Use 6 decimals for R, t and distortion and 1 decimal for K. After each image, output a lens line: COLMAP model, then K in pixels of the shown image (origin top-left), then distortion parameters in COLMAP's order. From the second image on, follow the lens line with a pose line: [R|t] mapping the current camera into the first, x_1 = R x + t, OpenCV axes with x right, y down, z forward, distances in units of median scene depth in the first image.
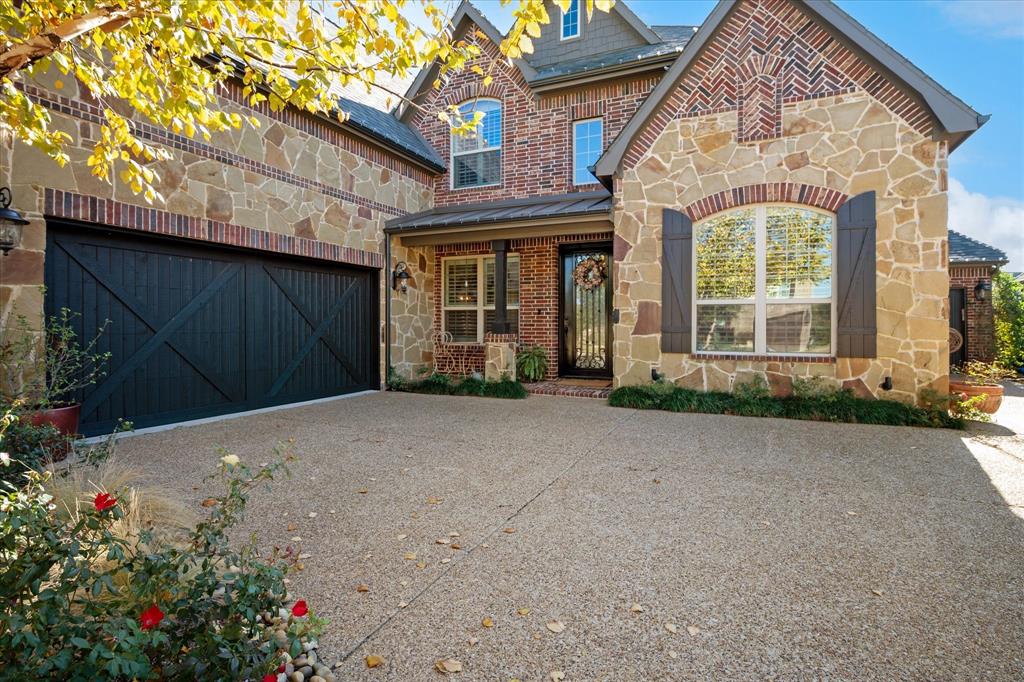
lens RADIAL K [[526.1, 0, 511.7], [0, 526.1, 334.0], [0, 0, 1]] dist [0.005597, 0.001686]
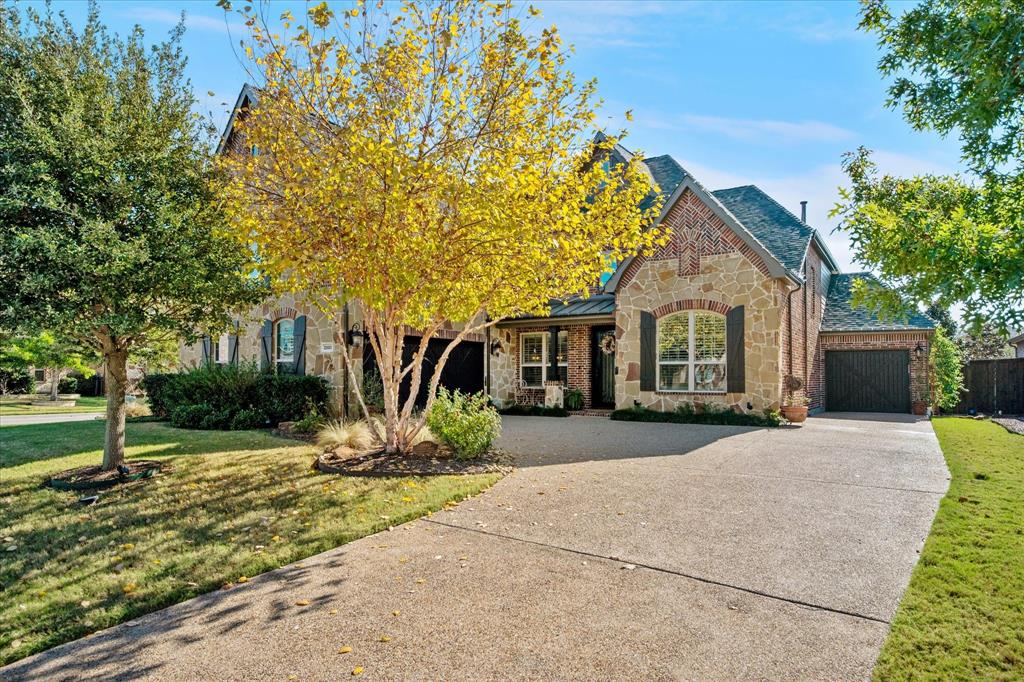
lens RADIAL K [[526.1, 0, 511.7], [0, 526.1, 334.0], [0, 0, 1]] dist [0.005597, 0.001686]
pose [[0.988238, -0.011958, -0.152456, 0.121815], [-0.003175, 0.995119, -0.098633, 0.019913], [0.152891, 0.097957, 0.983376, -0.822786]]
